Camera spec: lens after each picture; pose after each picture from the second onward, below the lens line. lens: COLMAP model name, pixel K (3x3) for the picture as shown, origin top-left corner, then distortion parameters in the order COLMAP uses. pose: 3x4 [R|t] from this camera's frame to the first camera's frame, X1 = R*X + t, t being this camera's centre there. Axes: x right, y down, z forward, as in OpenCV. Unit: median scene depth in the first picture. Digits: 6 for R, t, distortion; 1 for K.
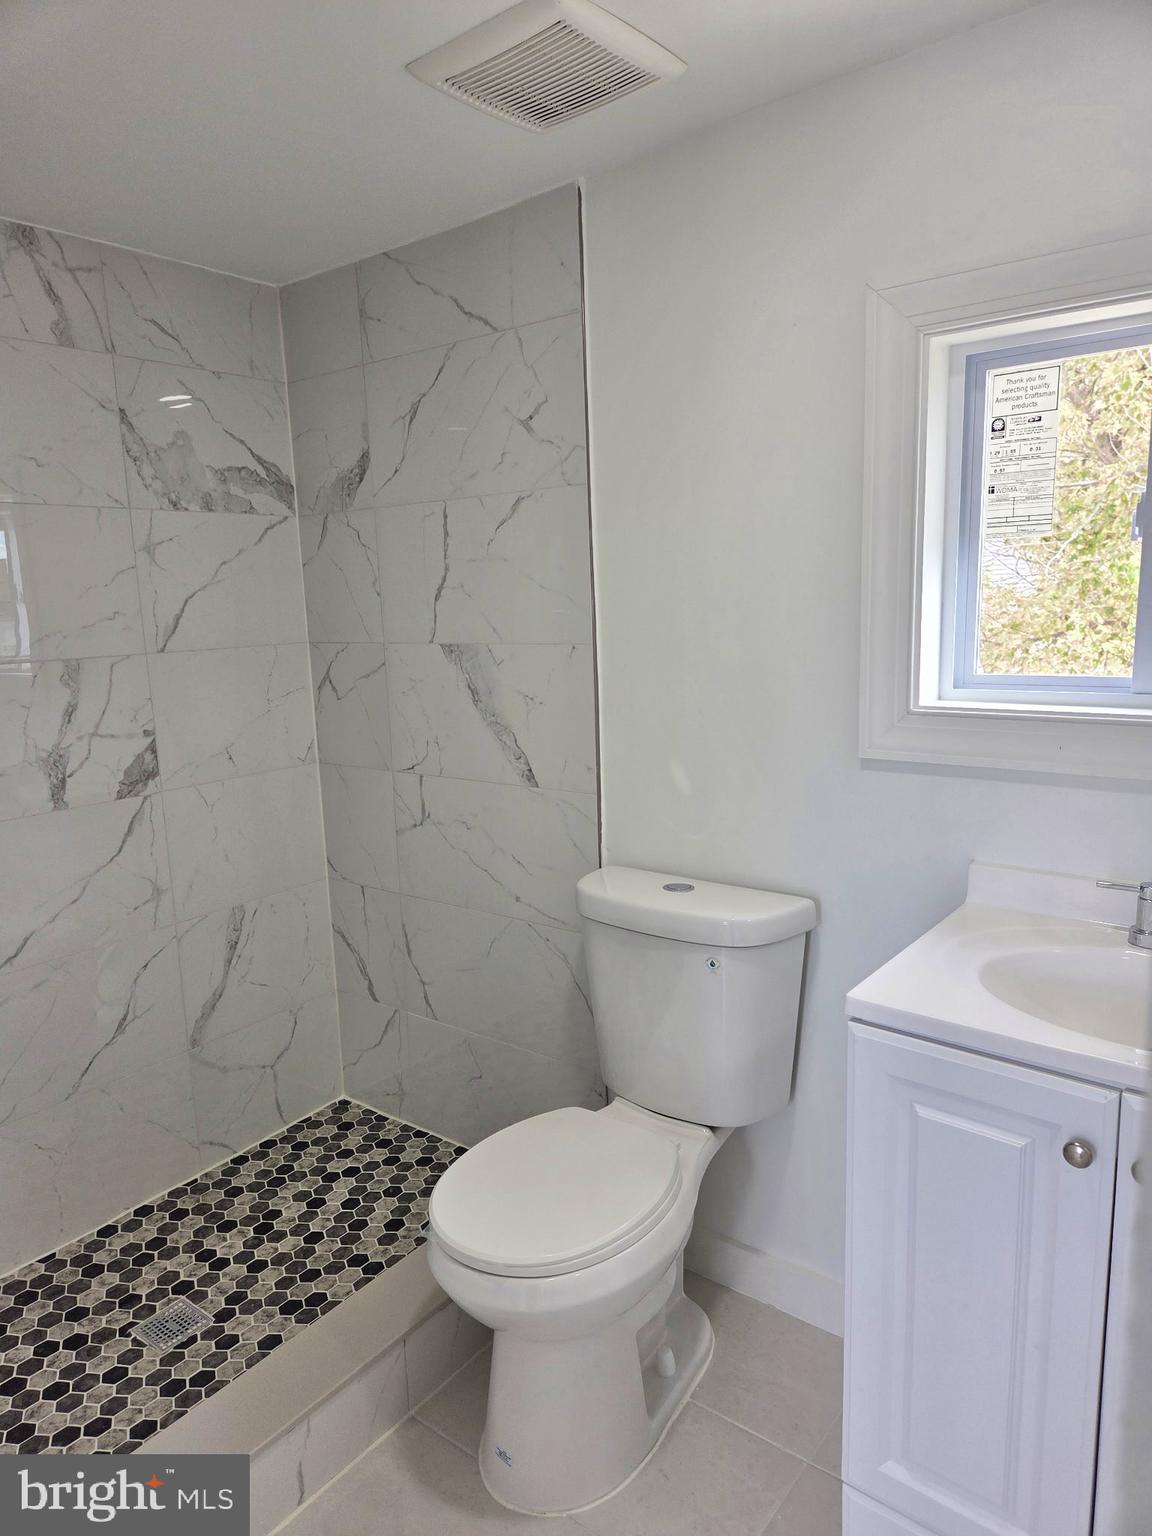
lens RADIAL K [[1035.7, 0, 576.0], [0, 1035.7, 768.0], [0, 0, 1]] dist [0.006099, -0.002800]
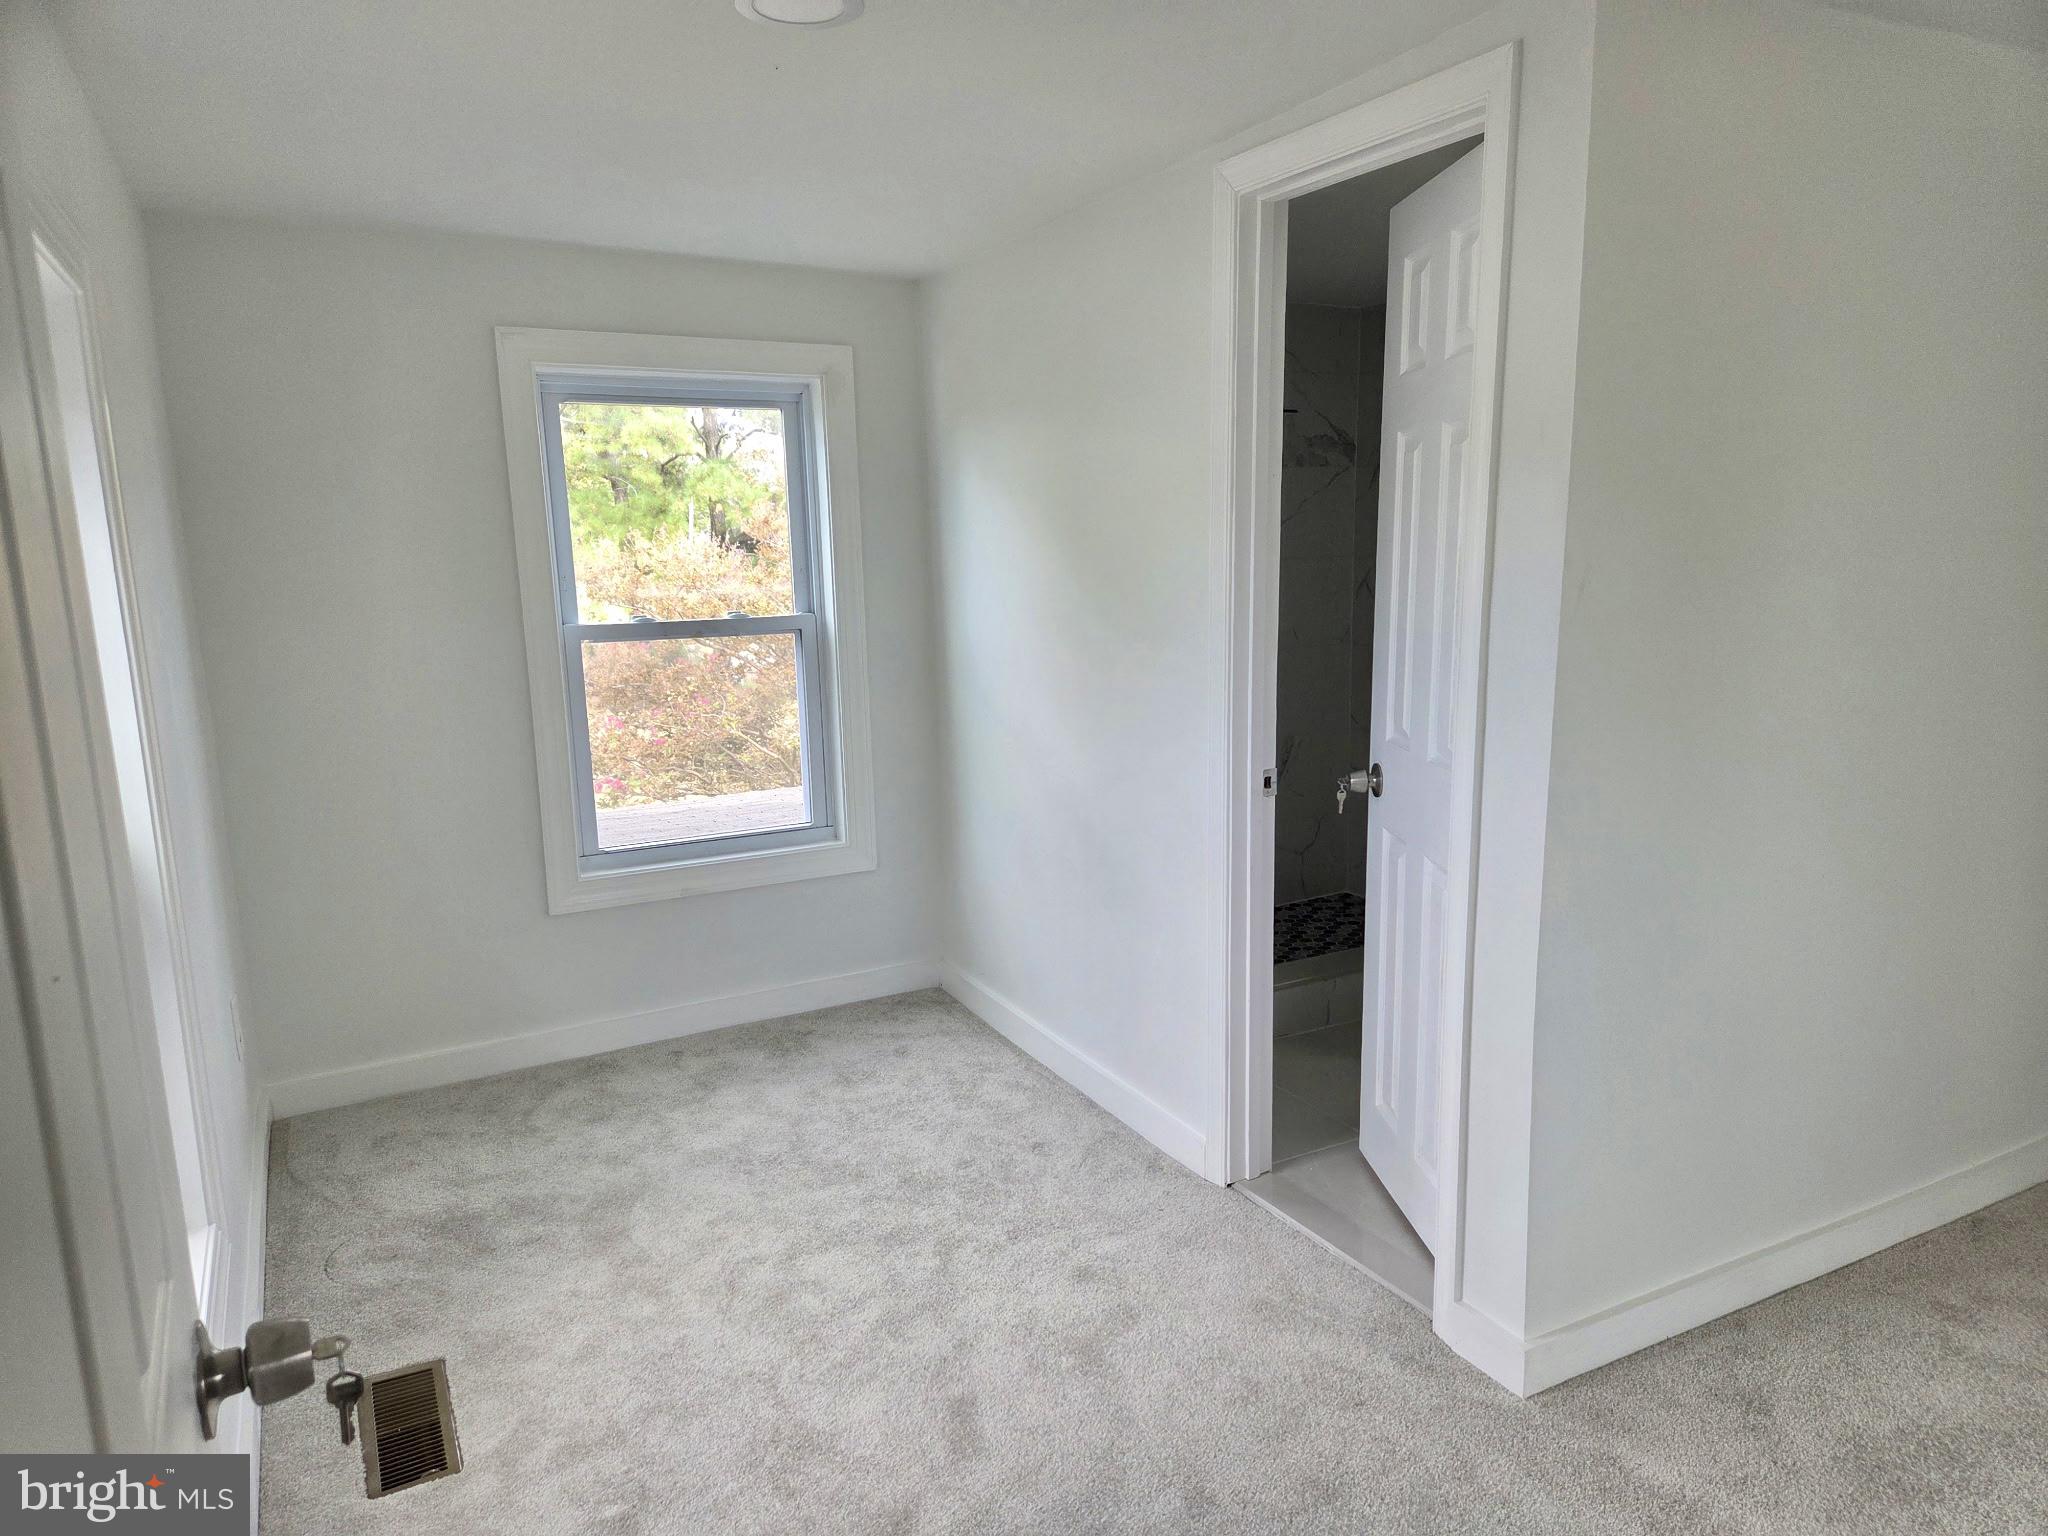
lens RADIAL K [[1380.9, 0, 1024.0], [0, 1380.9, 768.0], [0, 0, 1]] dist [0.006099, -0.002800]
pose [[0.907937, 0.088313, -0.409696, 0.180498], [-0.082433, 0.996082, 0.032030, 0.200723], [0.410919, 0.004691, 0.911660, -1.255296]]
